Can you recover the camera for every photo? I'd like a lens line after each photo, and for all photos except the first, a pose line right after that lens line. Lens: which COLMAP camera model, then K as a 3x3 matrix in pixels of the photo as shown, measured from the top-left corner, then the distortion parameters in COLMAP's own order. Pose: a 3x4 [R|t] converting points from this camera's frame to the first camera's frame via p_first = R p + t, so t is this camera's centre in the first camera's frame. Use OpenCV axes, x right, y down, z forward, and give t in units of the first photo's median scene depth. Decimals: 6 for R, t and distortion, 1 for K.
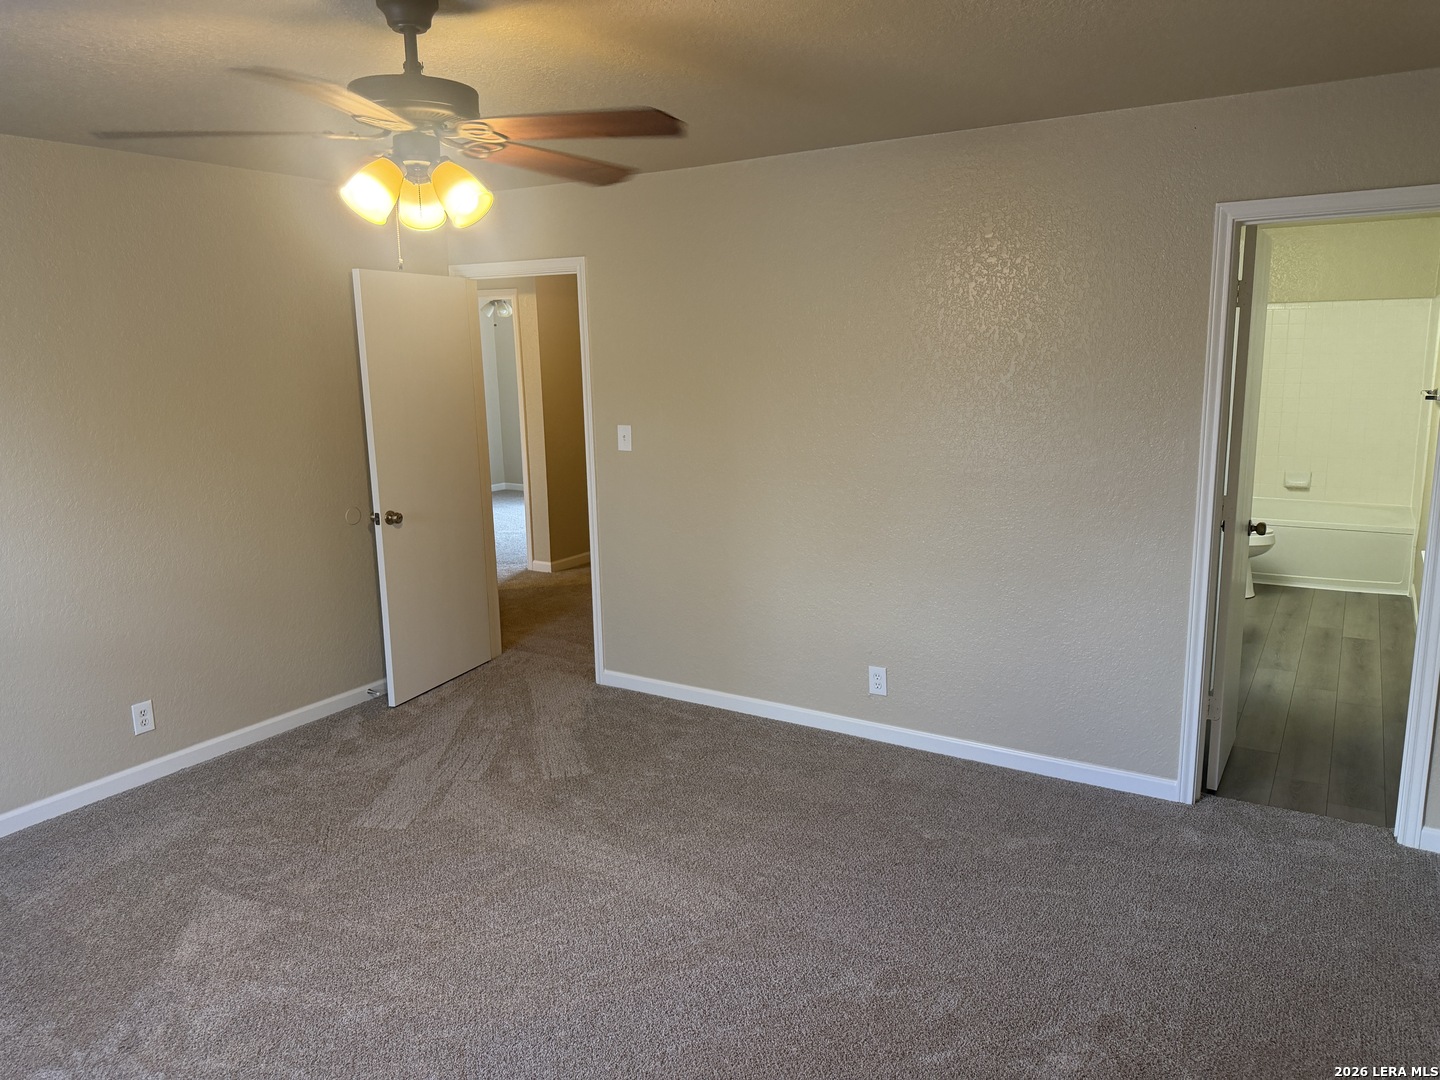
lens RADIAL K [[1016.0, 0, 724.1], [0, 1016.0, 528.1], [0, 0, 1]] dist [0.050408, -0.061880]
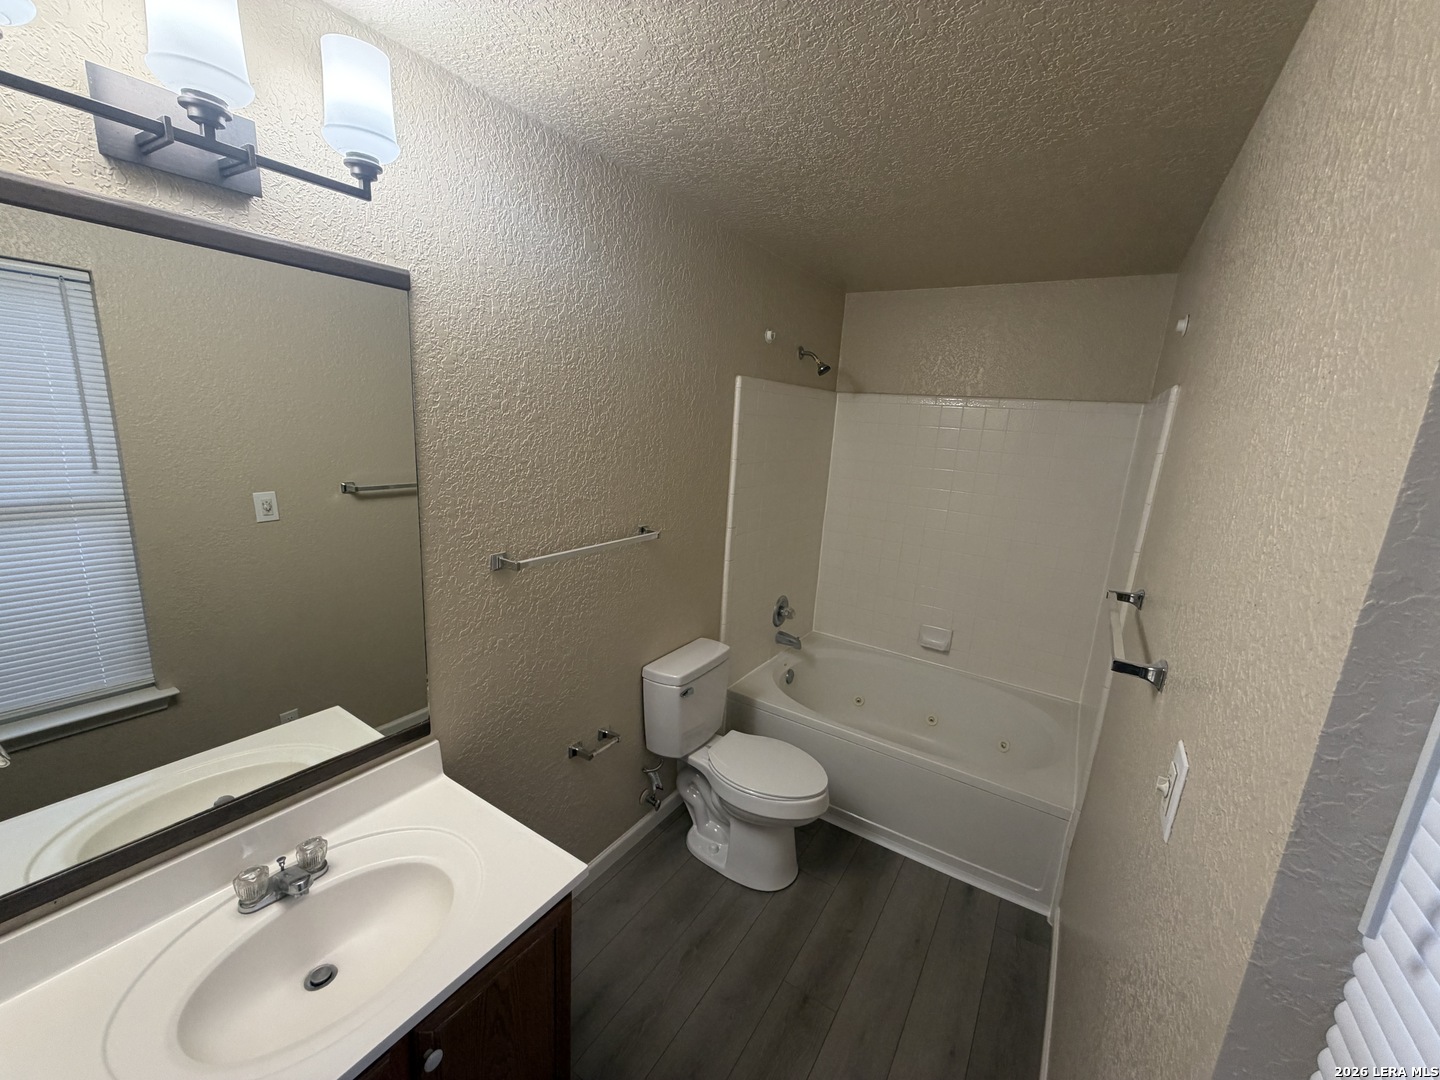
lens RADIAL K [[578.0, 0, 717.1], [0, 578.0, 544.0], [0, 0, 1]] dist [0.001549, 0.001466]
pose [[0.996717, 0.080924, 0.002363, 0.415735], [-0.080957, 0.996074, 0.035803, -0.122648], [0.000543, -0.035877, 0.999356, 0.613377]]
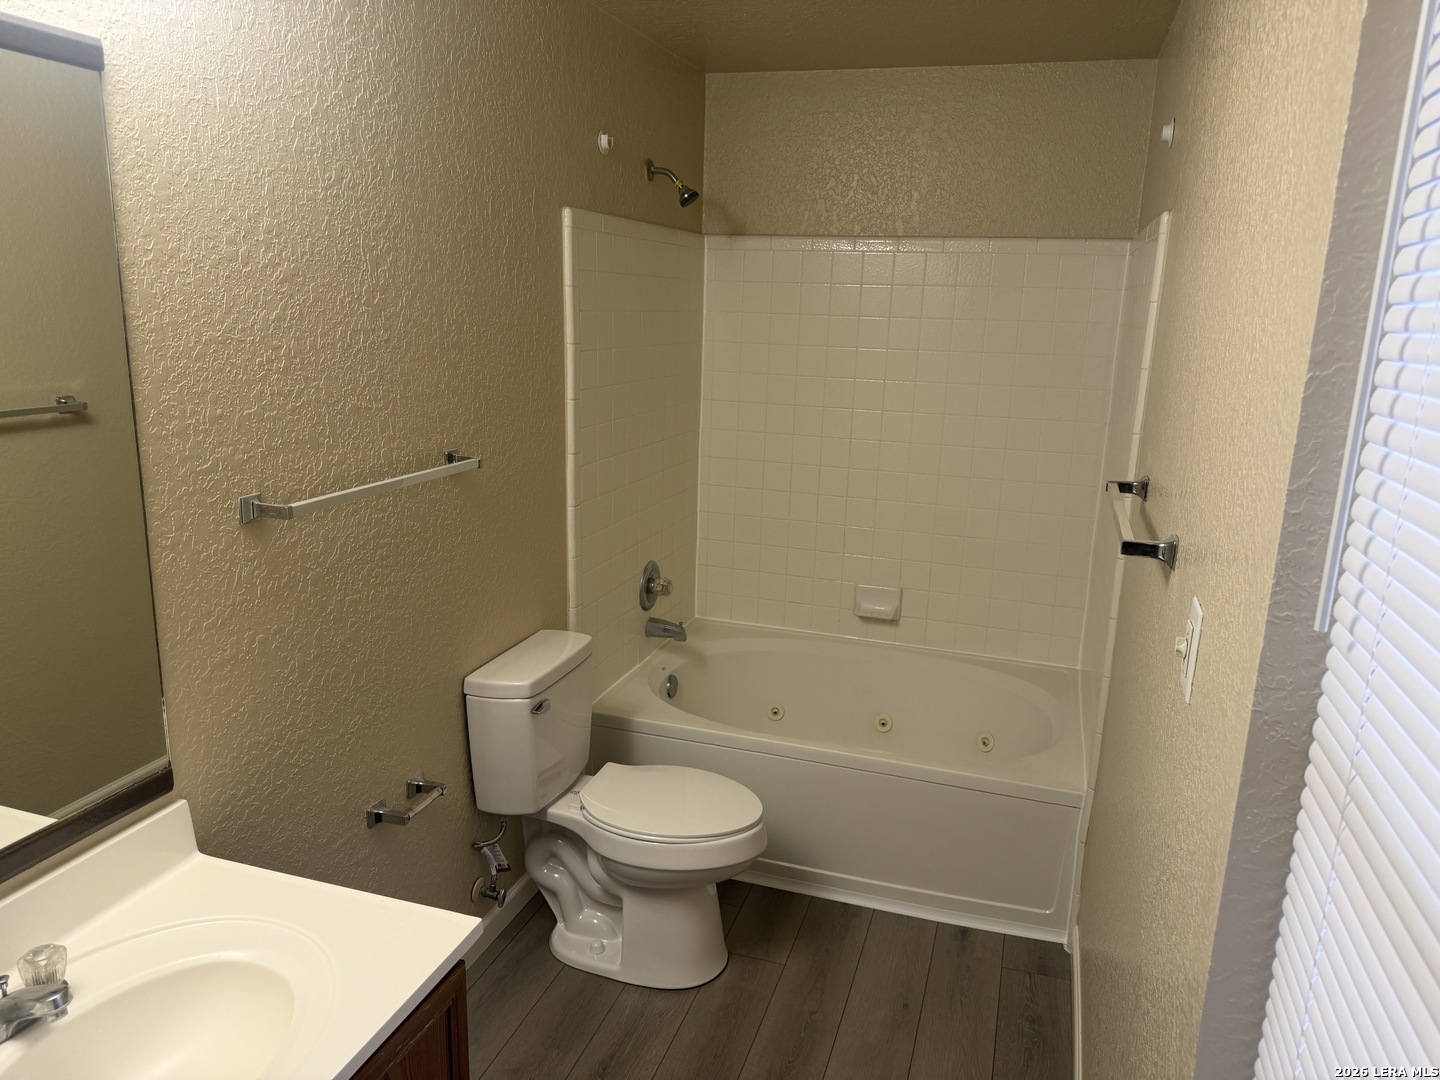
lens RADIAL K [[1016.0, 0, 727.1], [0, 1016.0, 541.2], [0, 0, 1]] dist [0.050408, -0.061880]
pose [[0.968307, -0.010035, 0.249562, 0.384120], [-0.003612, 0.998525, 0.054166, -0.108045], [-0.249738, -0.053351, 0.966843, 0.571228]]
